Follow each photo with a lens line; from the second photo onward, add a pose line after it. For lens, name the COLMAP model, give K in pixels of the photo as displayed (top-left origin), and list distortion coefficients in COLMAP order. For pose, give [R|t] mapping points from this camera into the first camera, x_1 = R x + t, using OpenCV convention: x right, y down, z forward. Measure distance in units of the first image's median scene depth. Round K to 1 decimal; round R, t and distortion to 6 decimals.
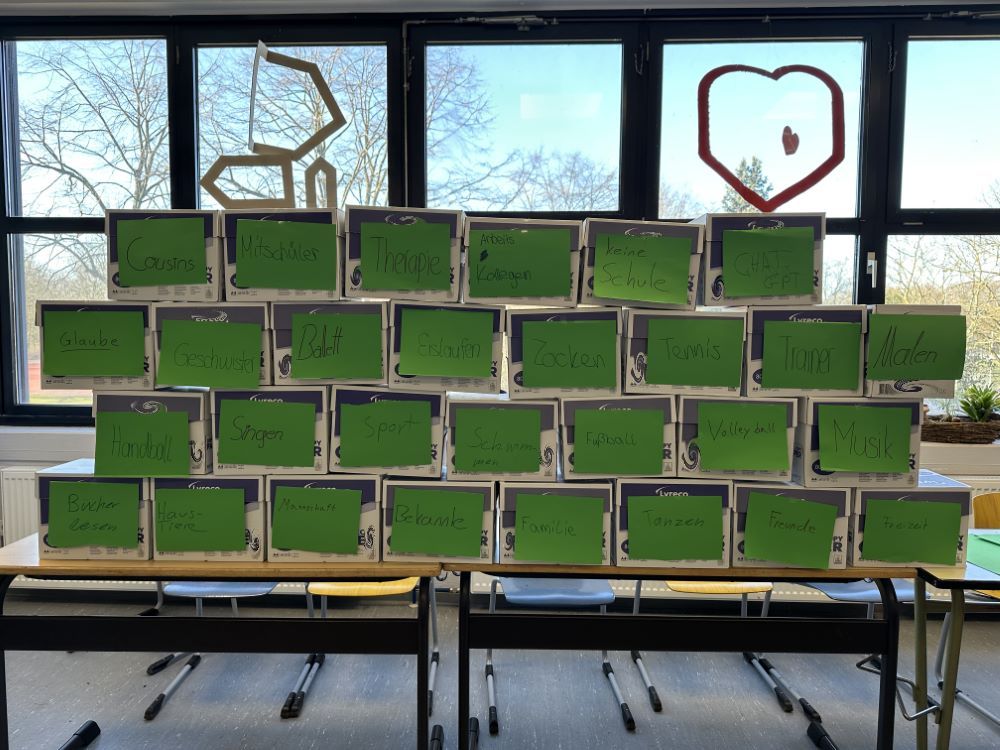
lens RADIAL K [[704.3, 0, 498.7], [0, 704.3, 373.0], [0, 0, 1]] dist [0.074504, -0.091857]
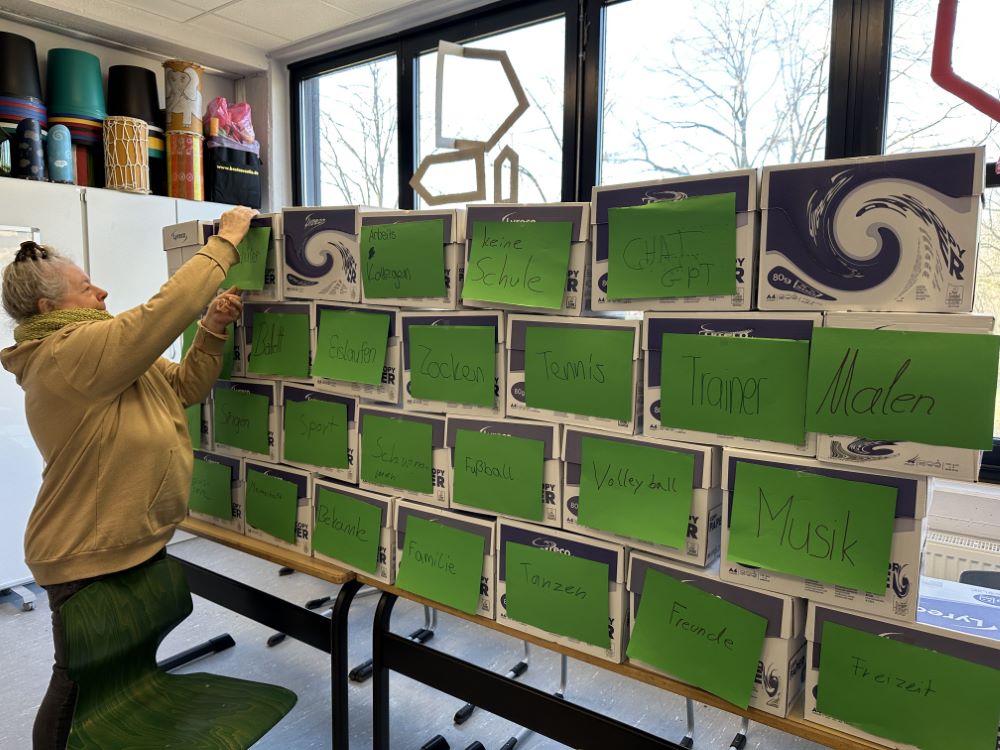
lens RADIAL K [[716.3, 0, 500.4], [0, 716.3, 364.1], [0, 0, 1]] dist [0.081039, -0.099119]
pose [[0.813514, 0.055863, -0.578856, 0.647754], [-0.043343, 0.998431, 0.035441, -0.059641], [0.579928, -0.003742, 0.814659, 0.315991]]
